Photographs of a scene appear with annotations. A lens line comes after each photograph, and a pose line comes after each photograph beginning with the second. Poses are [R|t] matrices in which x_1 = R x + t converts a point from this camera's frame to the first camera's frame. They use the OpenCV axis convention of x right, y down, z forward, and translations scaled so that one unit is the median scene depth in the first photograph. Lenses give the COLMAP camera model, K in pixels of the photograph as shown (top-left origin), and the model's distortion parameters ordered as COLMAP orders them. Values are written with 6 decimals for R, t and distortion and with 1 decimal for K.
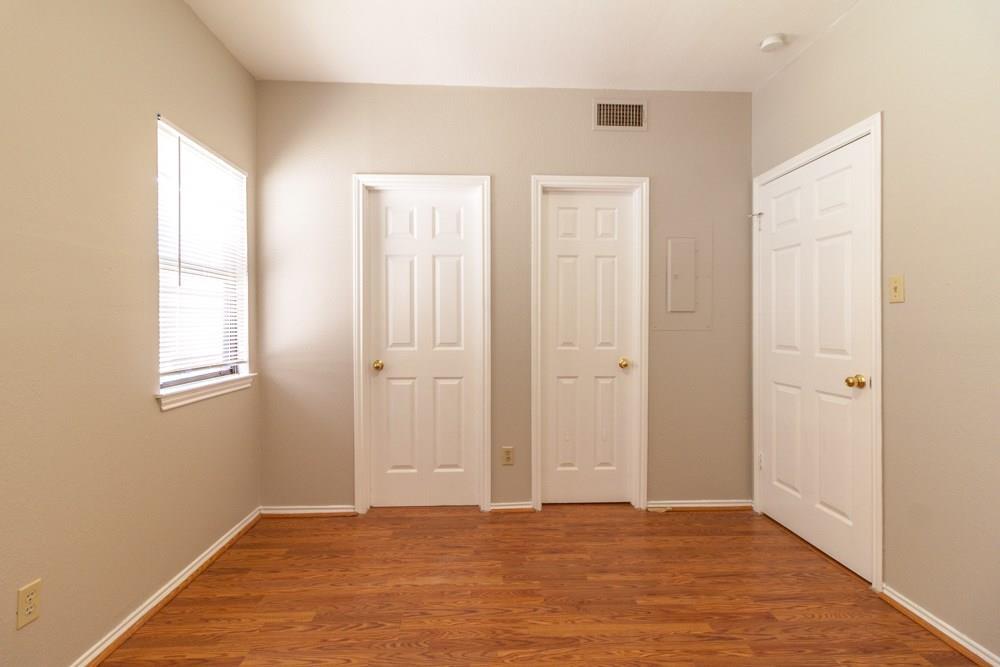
lens RADIAL K [[450.2, 0, 500.0], [0, 450.2, 333.5], [0, 0, 1]] dist [-0.002671, -0.000025]
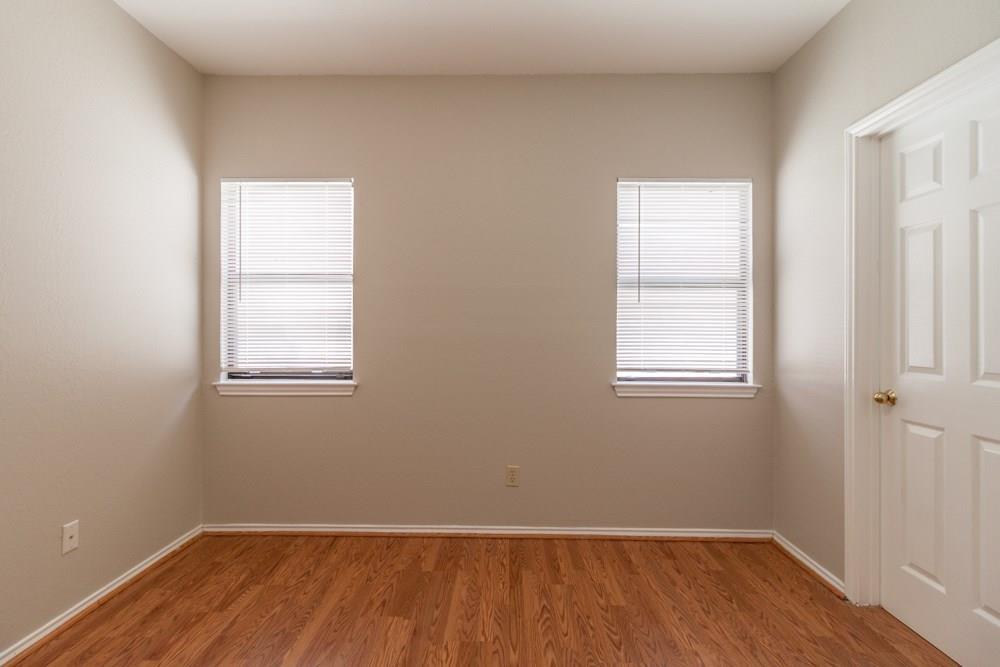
lens RADIAL K [[466.7, 0, 497.2], [0, 466.7, 328.8], [0, 0, 1]] dist [-0.001155, -0.000421]
pose [[-0.041667, 0.000761, -0.999131, 0.478096], [-0.024189, 0.999706, 0.001770, -0.018613], [0.998839, 0.024242, -0.041636, 0.493815]]
